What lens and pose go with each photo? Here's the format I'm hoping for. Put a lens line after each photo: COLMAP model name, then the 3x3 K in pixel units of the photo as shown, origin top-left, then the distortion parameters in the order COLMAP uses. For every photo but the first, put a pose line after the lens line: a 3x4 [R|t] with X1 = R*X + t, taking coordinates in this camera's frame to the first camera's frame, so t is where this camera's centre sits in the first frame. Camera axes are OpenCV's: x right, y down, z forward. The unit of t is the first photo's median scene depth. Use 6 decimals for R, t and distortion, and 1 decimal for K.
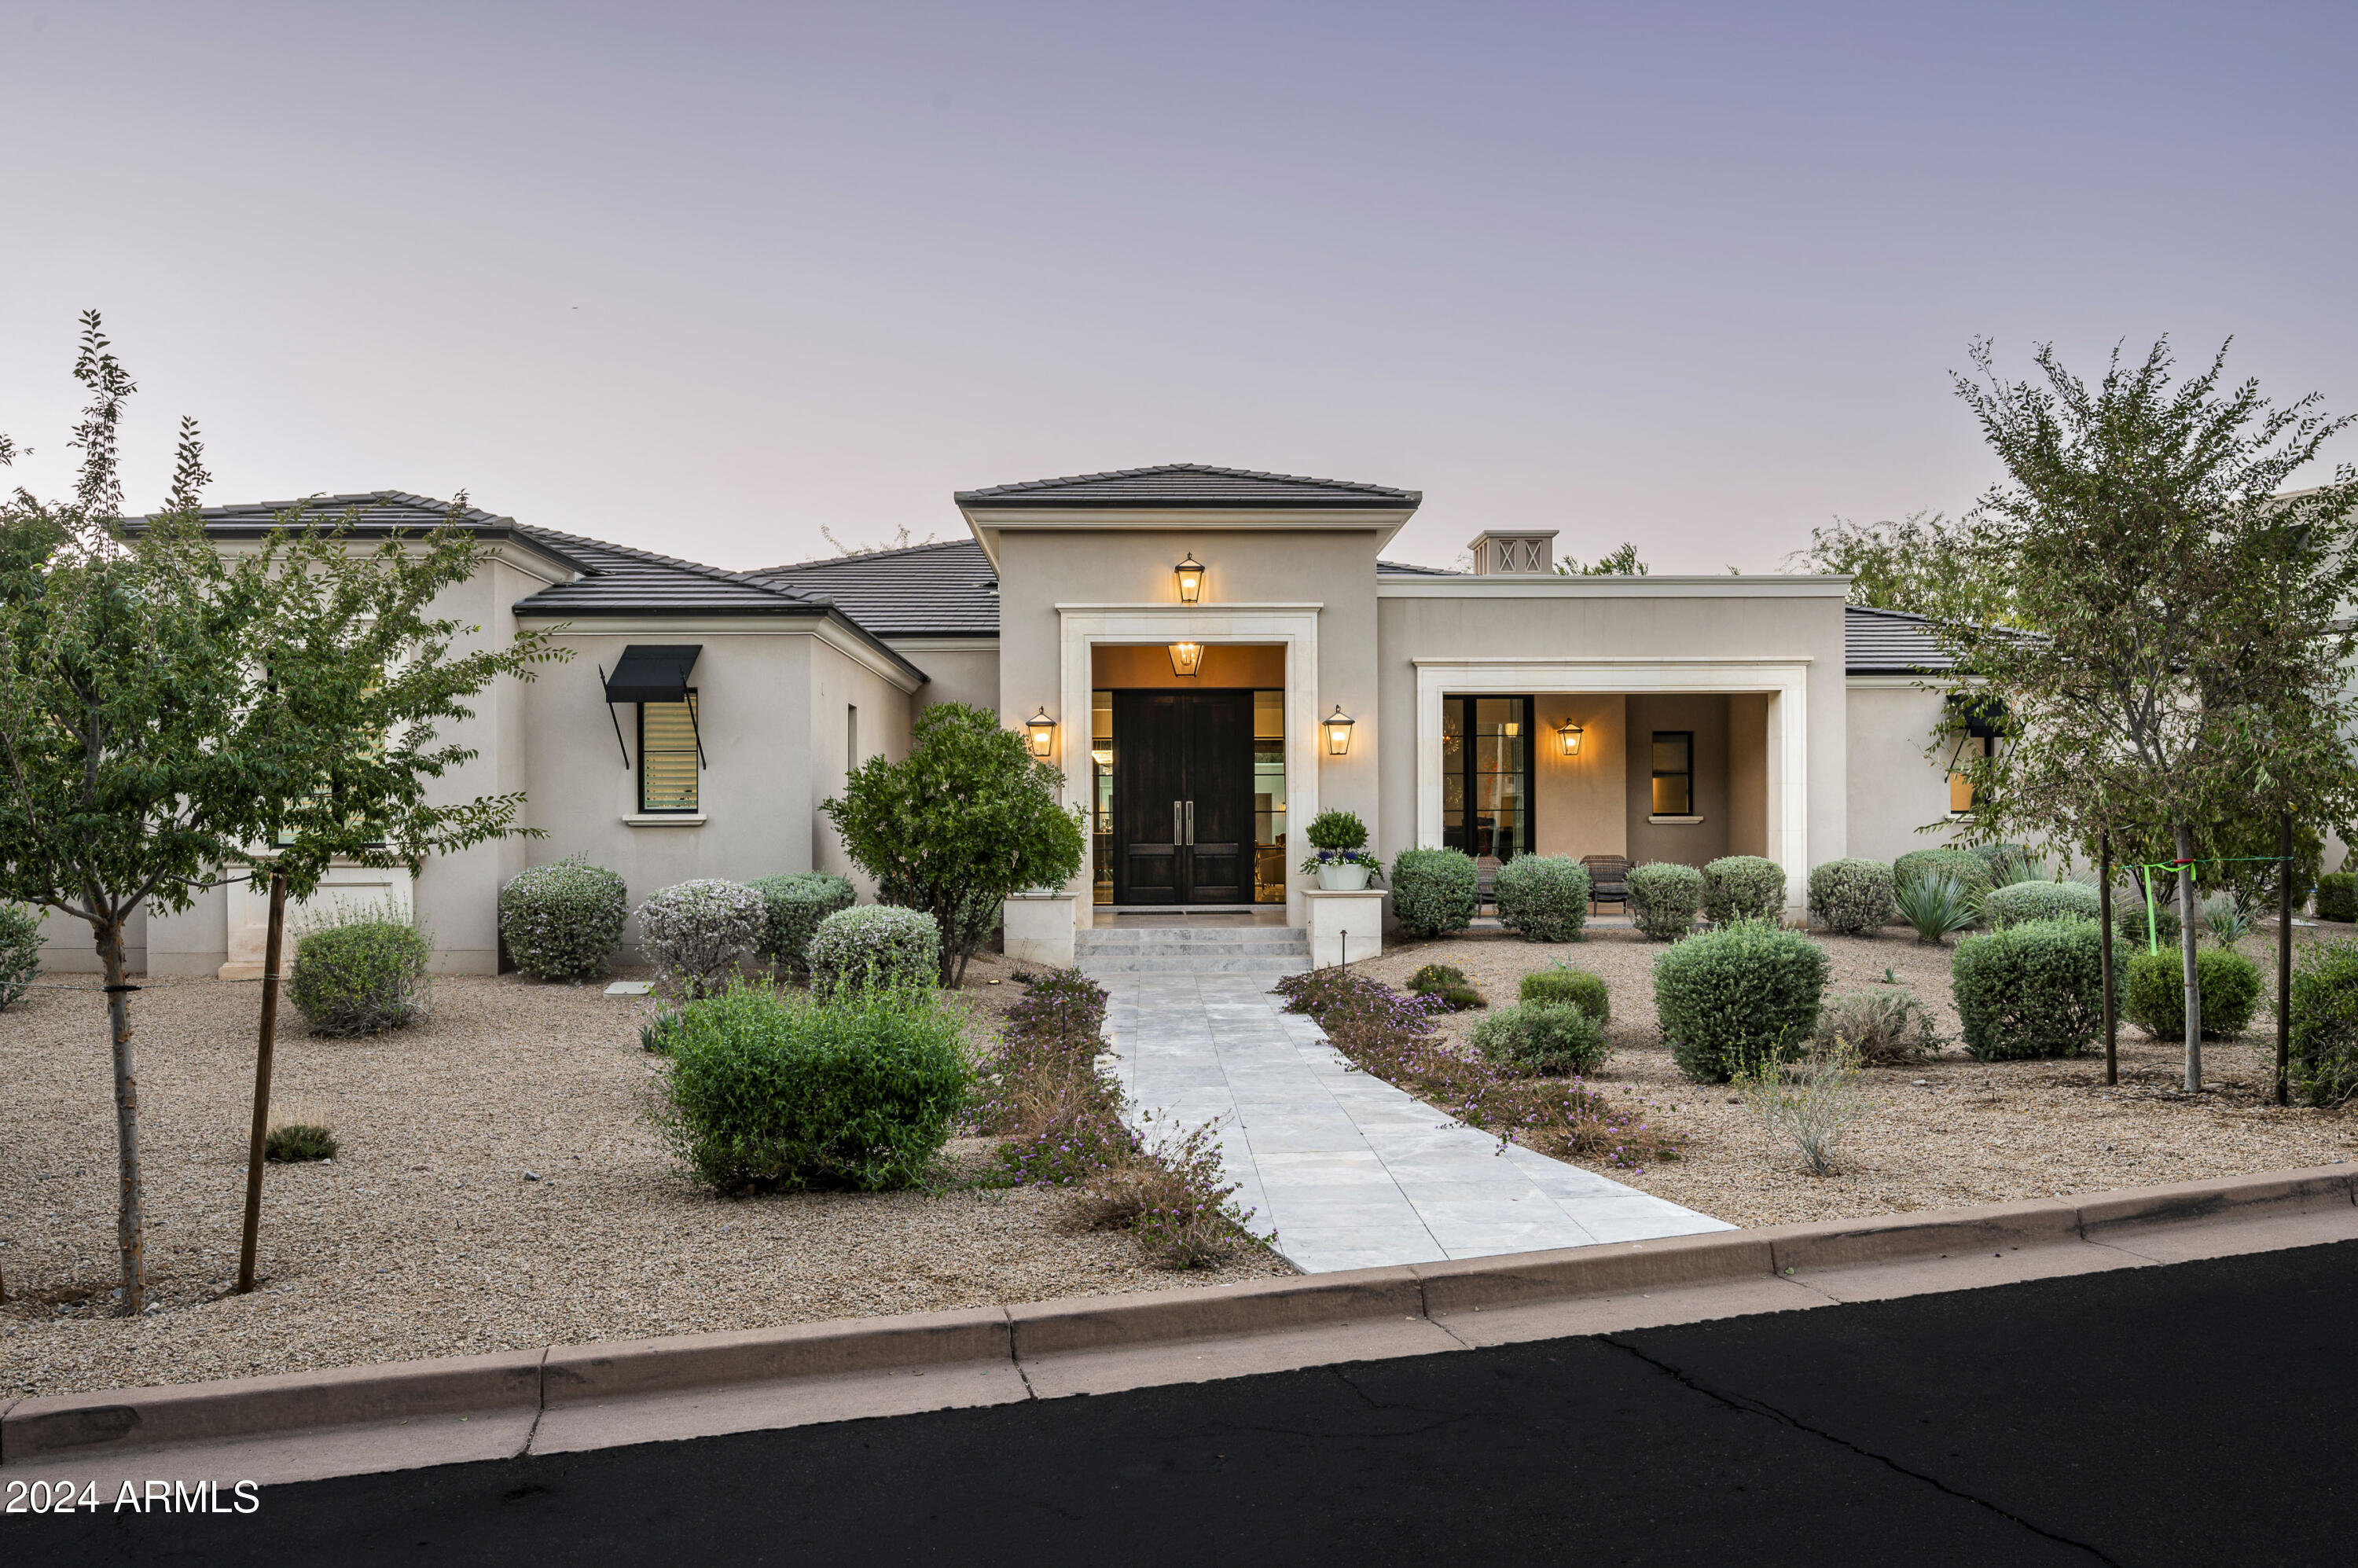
lens RADIAL K [[1625.6, 0, 1177.9], [0, 1625.6, 792.1], [0, 0, 1]] dist [0.005446, 0.000375]
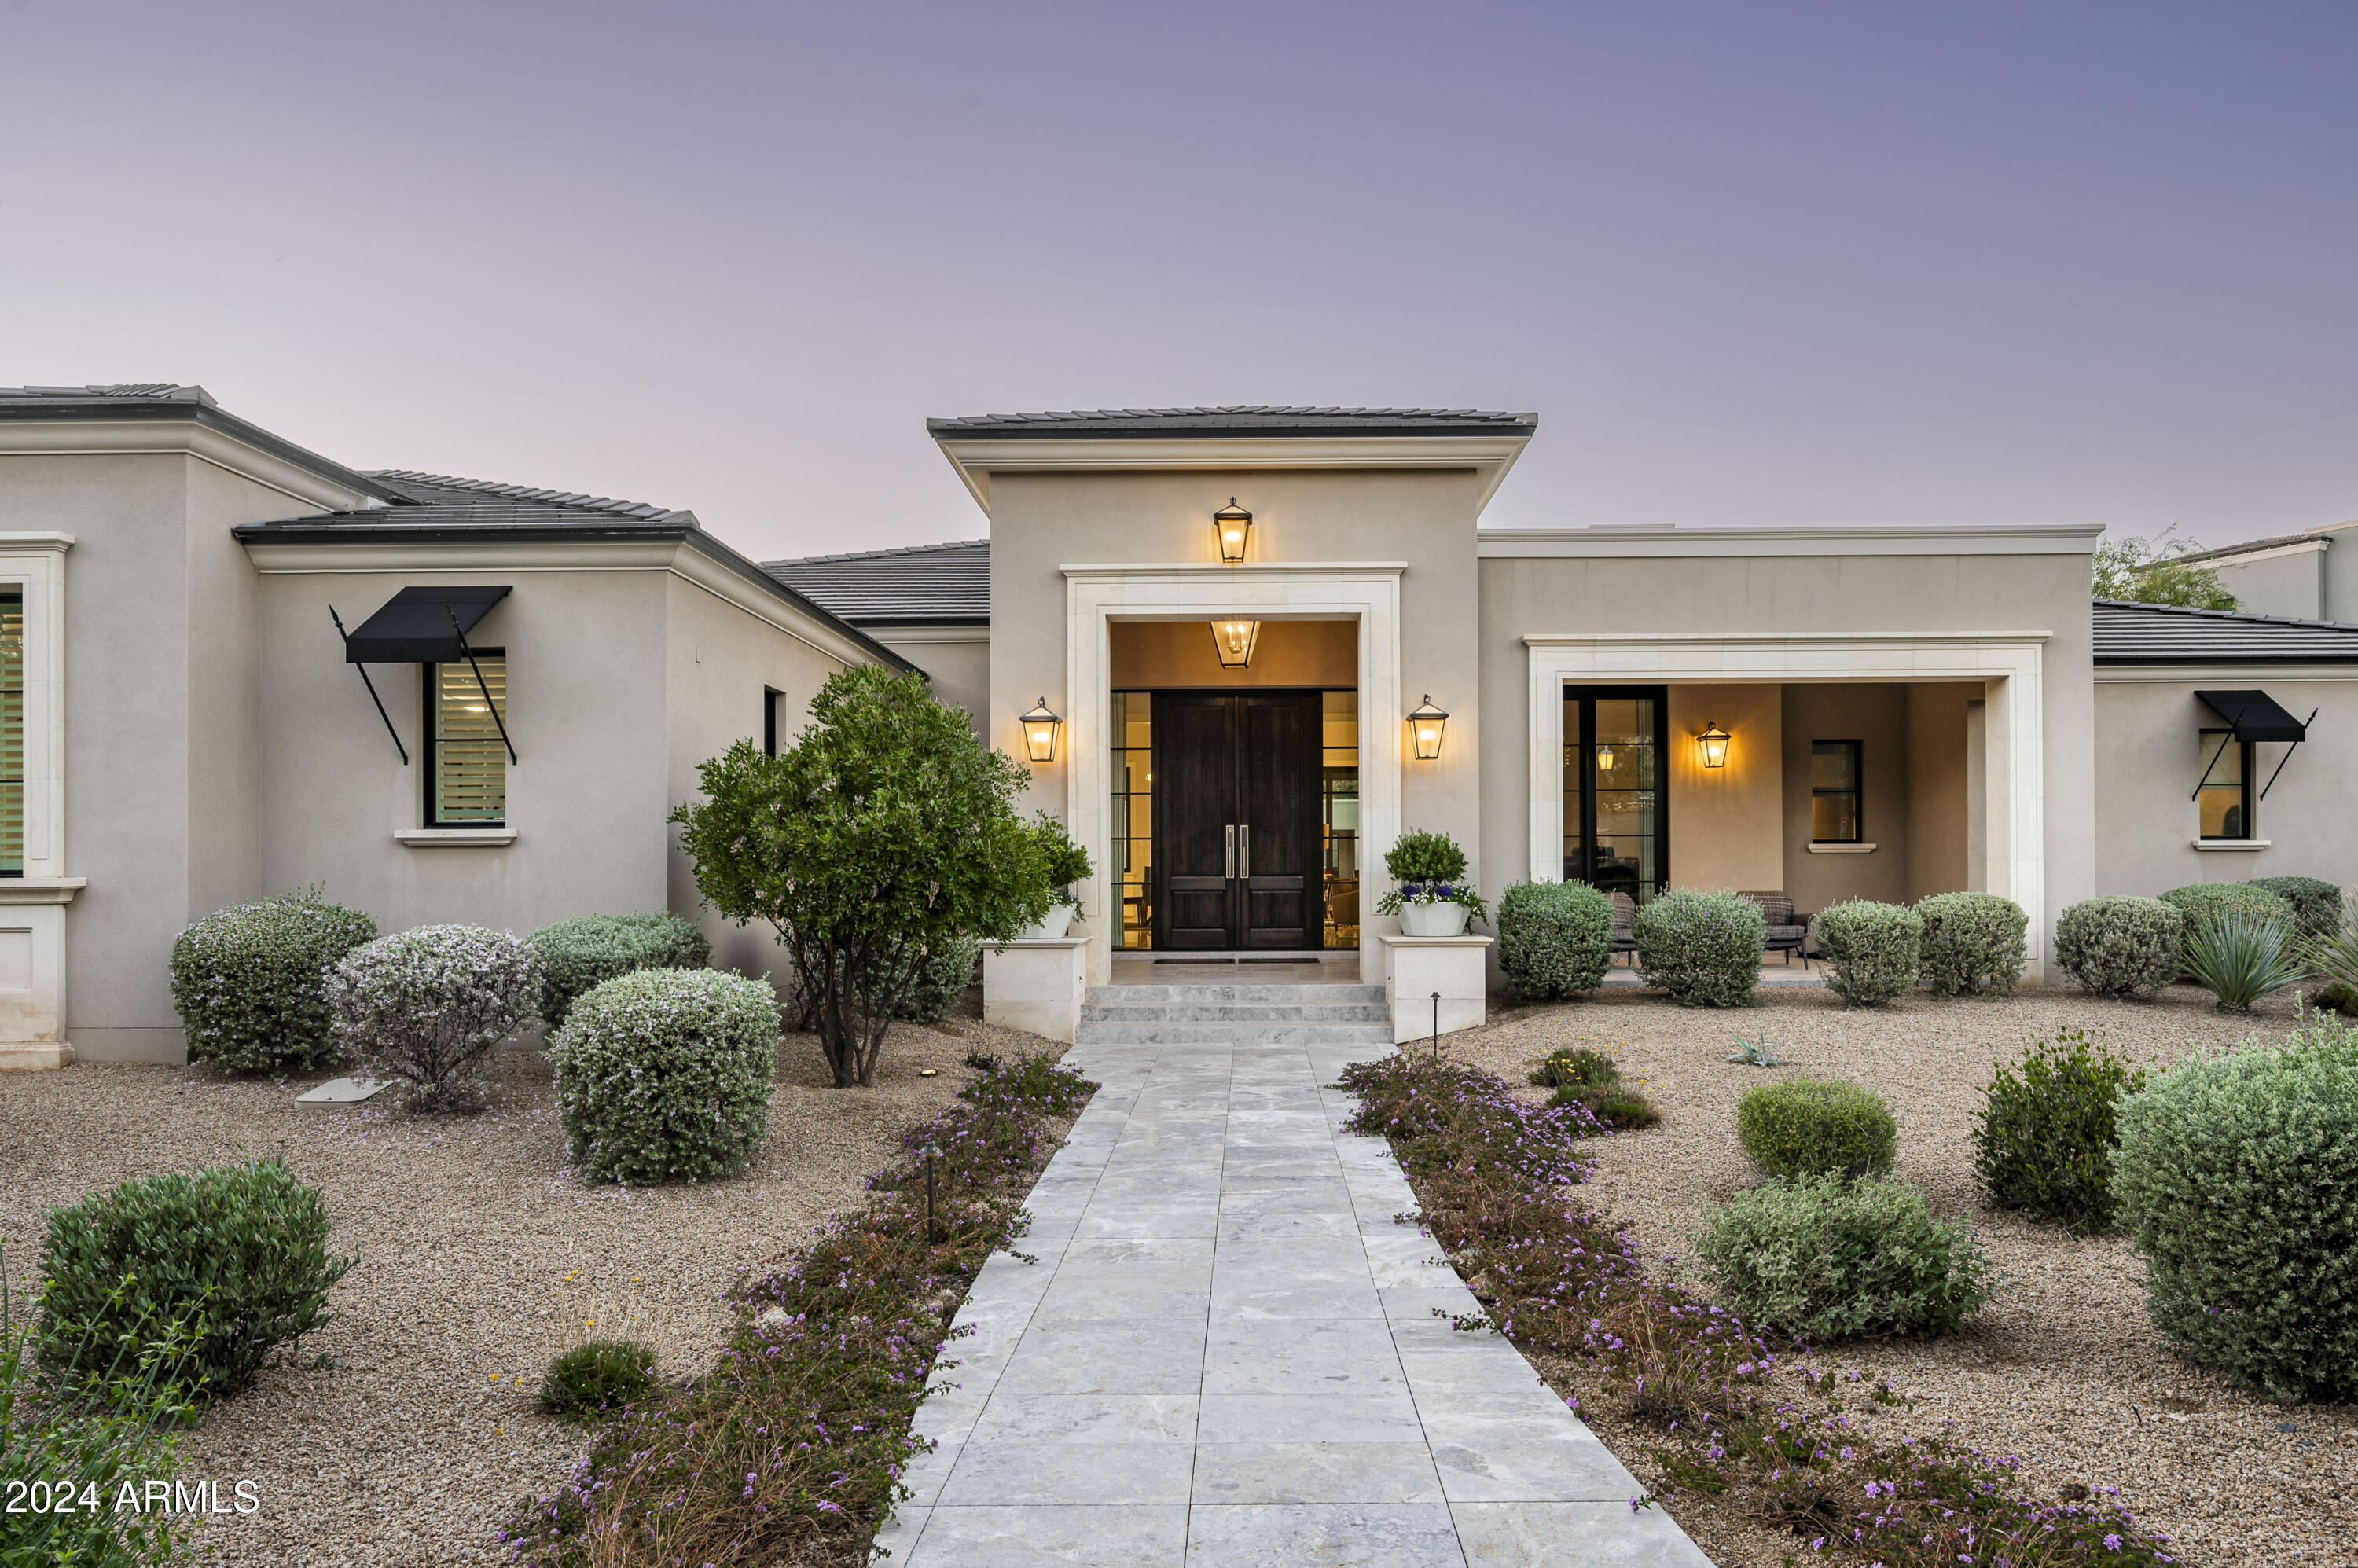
lens RADIAL K [[1468.9, 0, 1213.3], [0, 1468.9, 836.7], [0, 0, 1]] dist [-0.001125, 0.003256]
pose [[0.999156, 0.000002, -0.041083, 0.026832], [0.000050, 0.999999, 0.001267, 0.012885], [0.041083, -0.001268, 0.999155, 0.307950]]
